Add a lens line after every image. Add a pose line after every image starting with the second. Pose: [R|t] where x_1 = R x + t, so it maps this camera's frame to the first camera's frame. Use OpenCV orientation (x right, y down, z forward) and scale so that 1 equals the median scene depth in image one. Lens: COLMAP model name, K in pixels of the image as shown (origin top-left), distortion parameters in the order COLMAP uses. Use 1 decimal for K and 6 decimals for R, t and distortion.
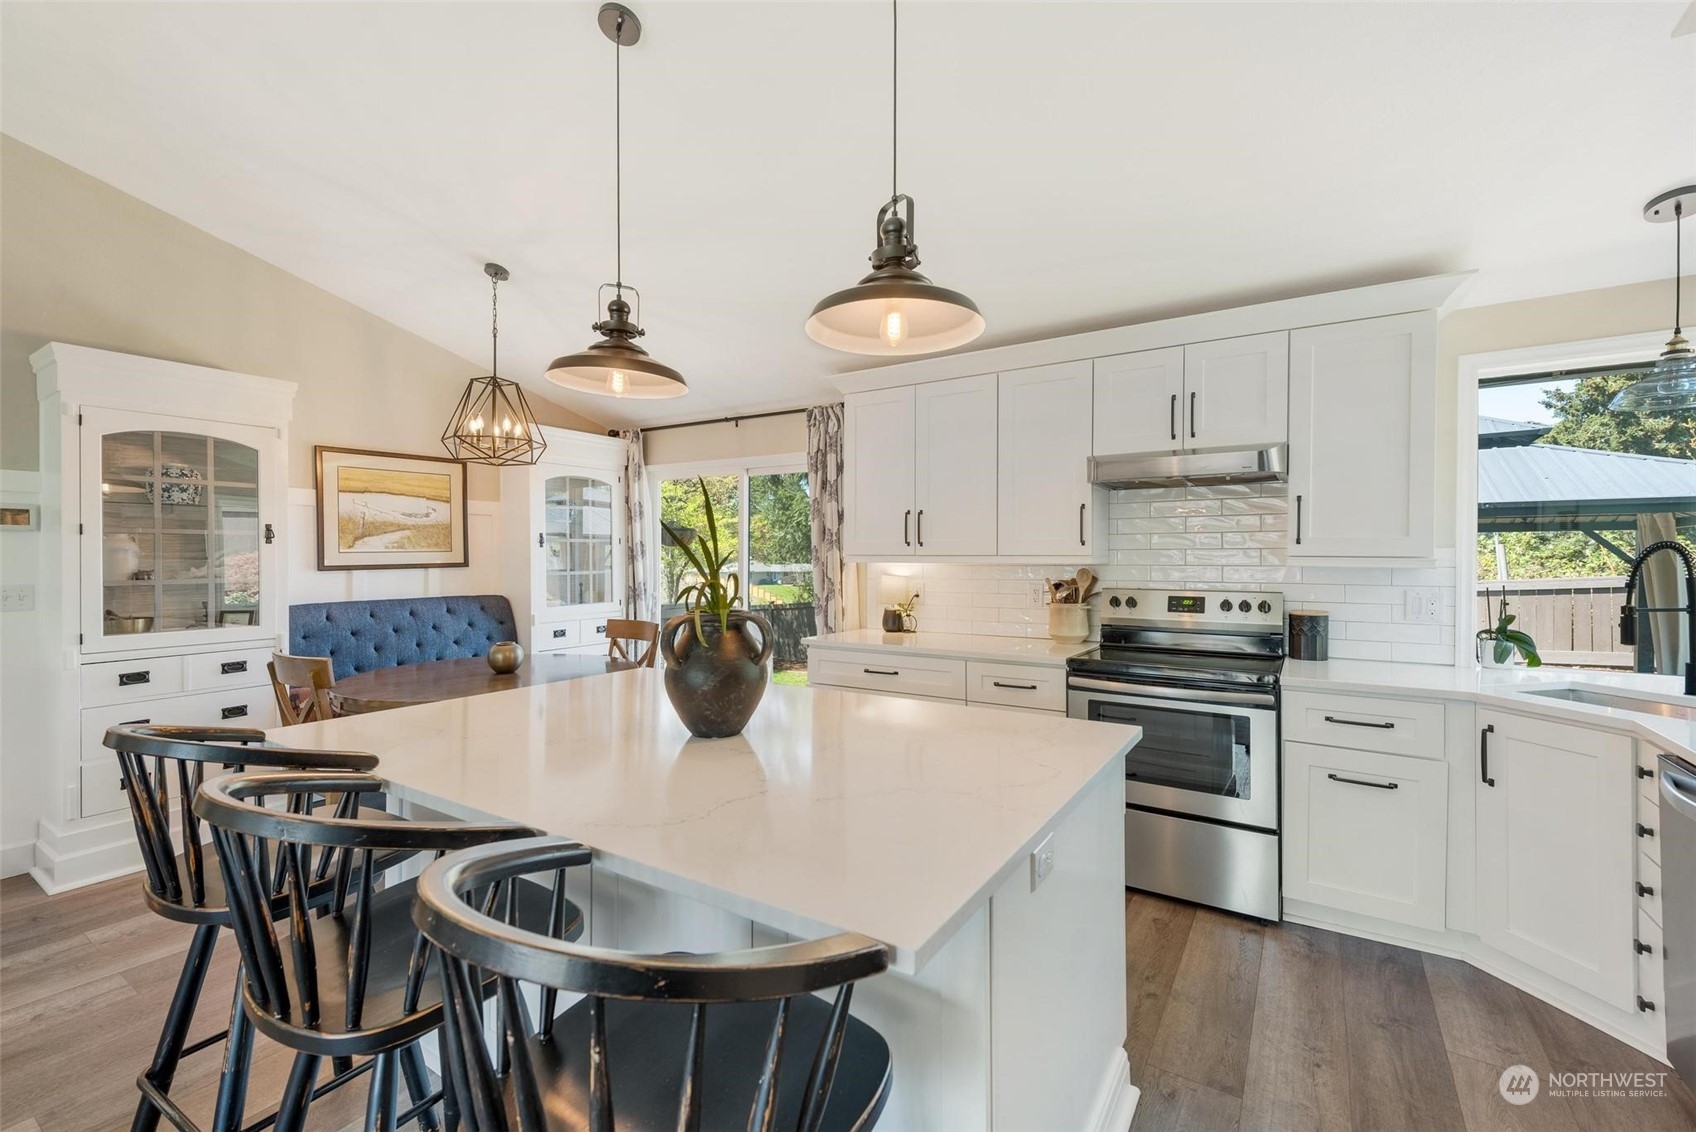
lens RADIAL K [[707.8, 0, 848.5], [0, 707.8, 560.9], [0, 0, 1]] dist [0.008158, -0.001206]
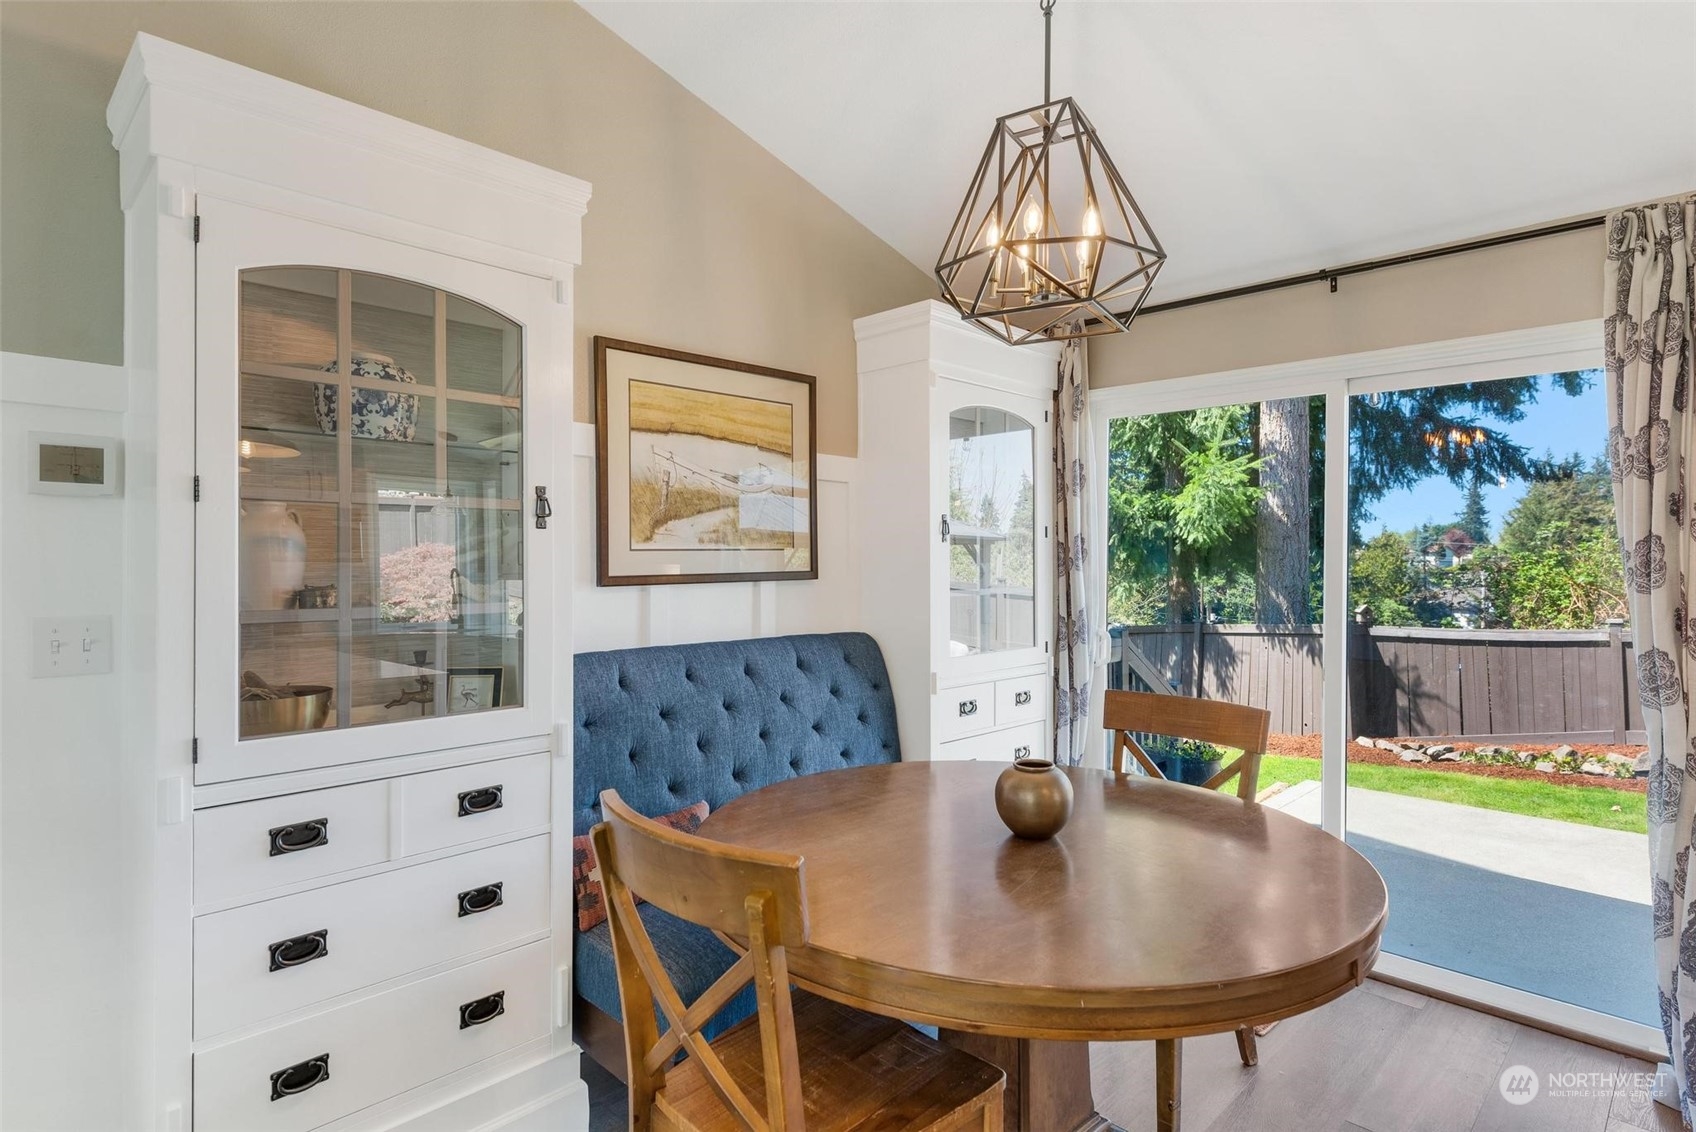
lens RADIAL K [[885.5, 0, 848.4], [0, 885.5, 565.3], [0, 0, 1]] dist [0.016109, -0.005386]
pose [[0.978056, 0.003548, -0.208312, -0.437675], [-0.004443, 0.999983, -0.003829, 0.000704], [0.208295, 0.004670, 0.978055, 0.419690]]
